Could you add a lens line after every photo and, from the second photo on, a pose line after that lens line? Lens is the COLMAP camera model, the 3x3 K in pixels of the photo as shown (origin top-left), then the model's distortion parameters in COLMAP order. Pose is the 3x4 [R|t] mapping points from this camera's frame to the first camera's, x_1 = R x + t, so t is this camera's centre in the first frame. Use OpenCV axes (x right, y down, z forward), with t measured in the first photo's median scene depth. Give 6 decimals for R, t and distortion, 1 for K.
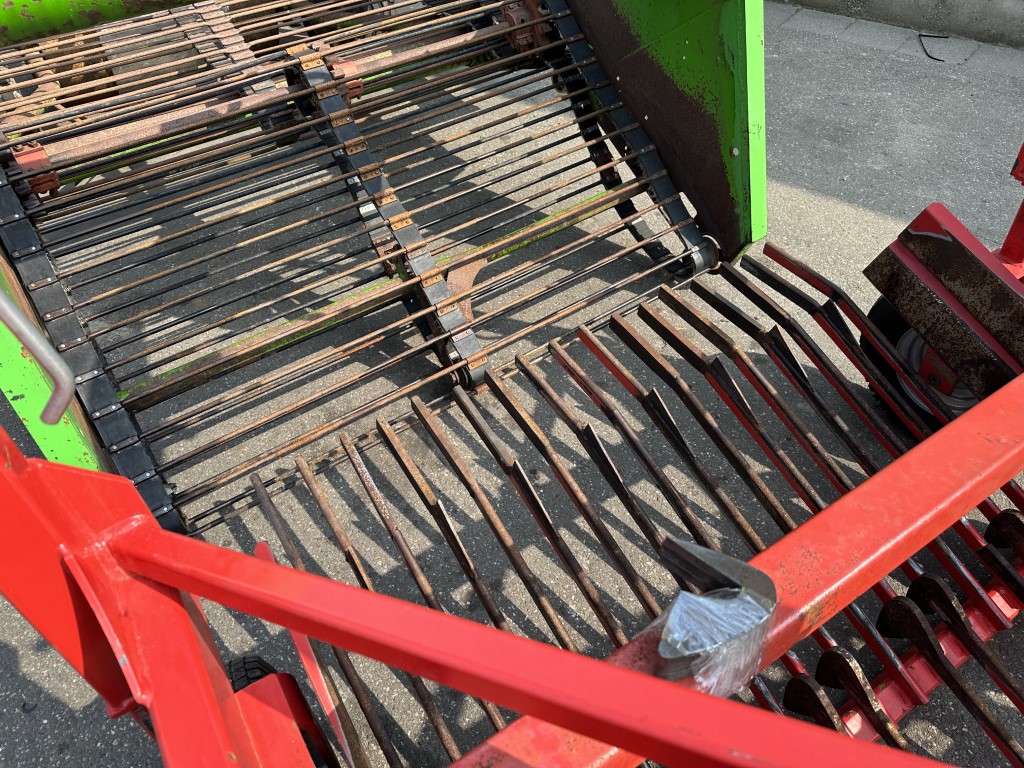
lens RADIAL K [[721.5, 0, 508.2], [0, 721.5, 383.2], [0, 0, 1]] dist [0.030335, -0.037793]
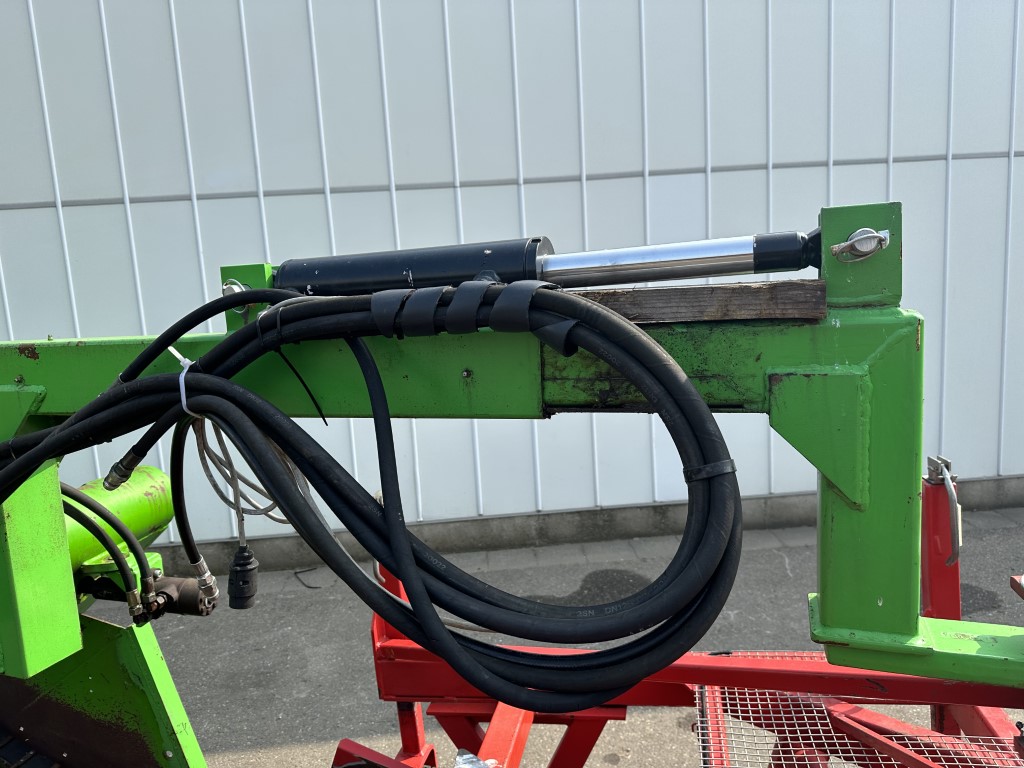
lens RADIAL K [[721.5, 0, 516.2], [0, 721.5, 376.0], [0, 0, 1]] dist [0.030335, -0.037793]
pose [[0.700824, -0.091790, 0.707404, -0.027747], [0.520388, 0.744066, -0.419001, -0.019495], [-0.487895, 0.661771, 0.569226, -0.195293]]
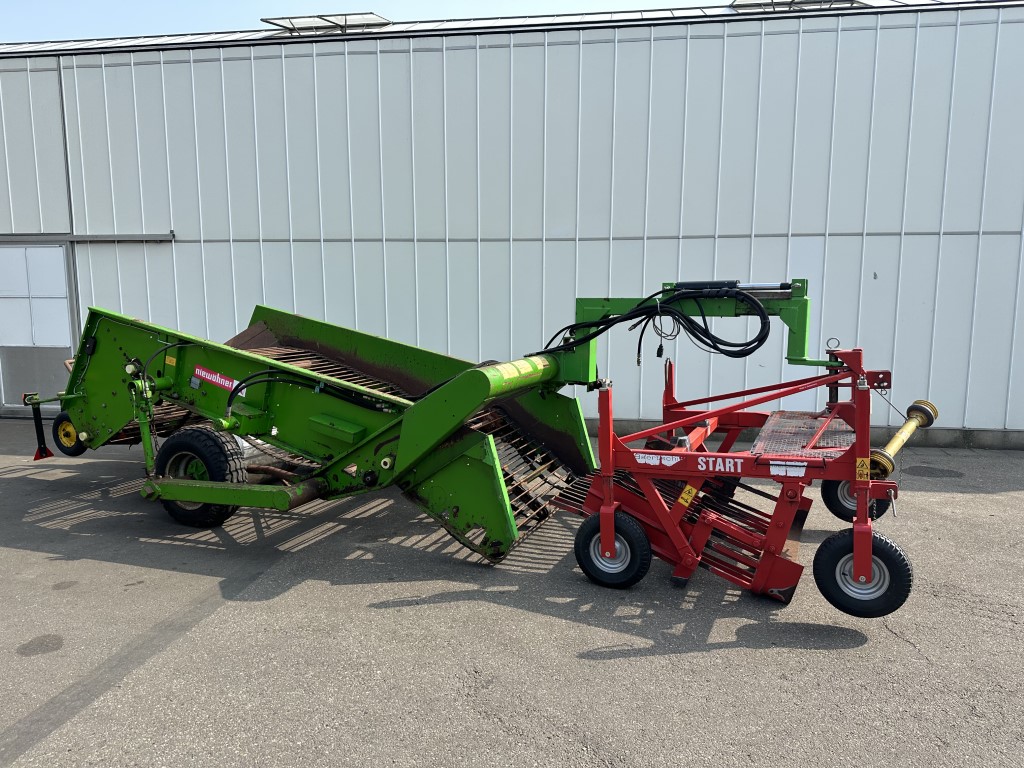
lens RADIAL K [[721.5, 0, 501.1], [0, 721.5, 379.4], [0, 0, 1]] dist [0.030335, -0.037793]
pose [[0.846448, -0.018654, 0.532145, -1.448701], [0.345932, 0.779014, -0.522943, 0.855244], [-0.404794, 0.626730, 0.665847, -0.973677]]
